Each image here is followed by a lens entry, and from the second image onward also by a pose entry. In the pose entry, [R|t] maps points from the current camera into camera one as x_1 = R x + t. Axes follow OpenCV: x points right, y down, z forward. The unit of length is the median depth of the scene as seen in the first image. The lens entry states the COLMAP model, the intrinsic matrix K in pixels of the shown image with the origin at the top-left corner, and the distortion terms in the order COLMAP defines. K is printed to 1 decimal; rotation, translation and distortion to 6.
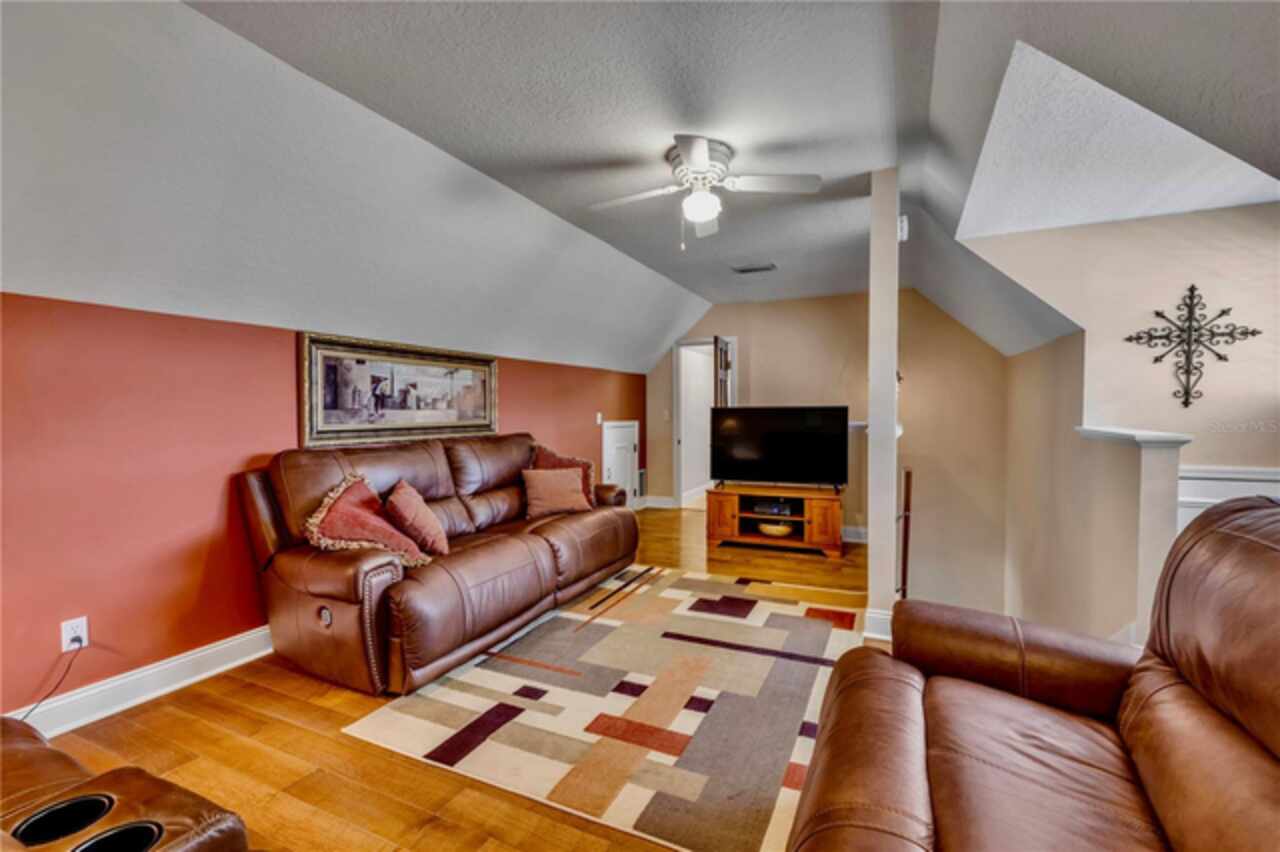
lens RADIAL K [[550.3, 0, 639.5], [0, 550.3, 427.0], [0, 0, 1]] dist [-0.003228, 0.000072]
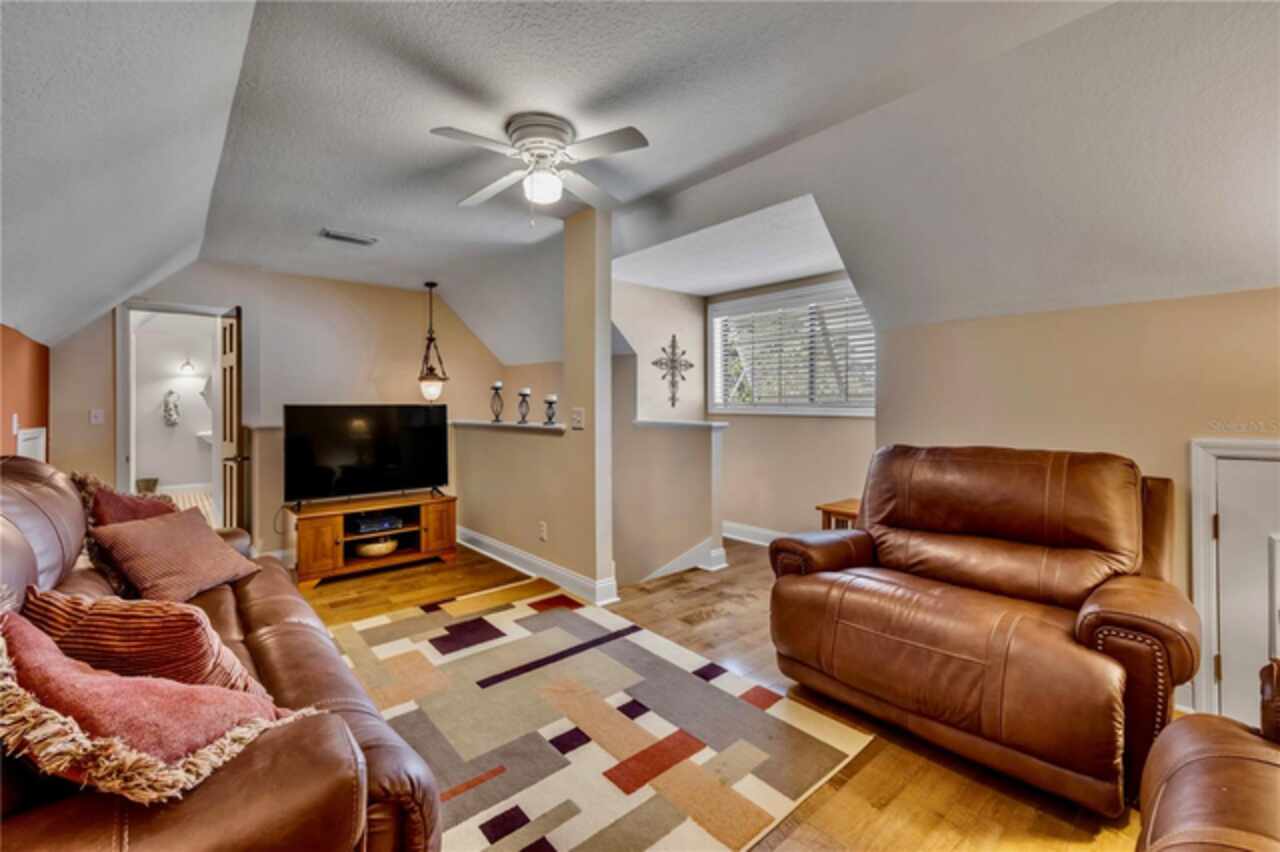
lens RADIAL K [[550.3, 0, 638.1], [0, 550.3, 403.5], [0, 0, 1]] dist [-0.003228, 0.000072]
pose [[0.401110, 0.010114, 0.915974, -0.564569], [0.029406, 0.999282, -0.023910, -0.009388], [-0.915558, 0.036525, 0.400524, 0.419144]]
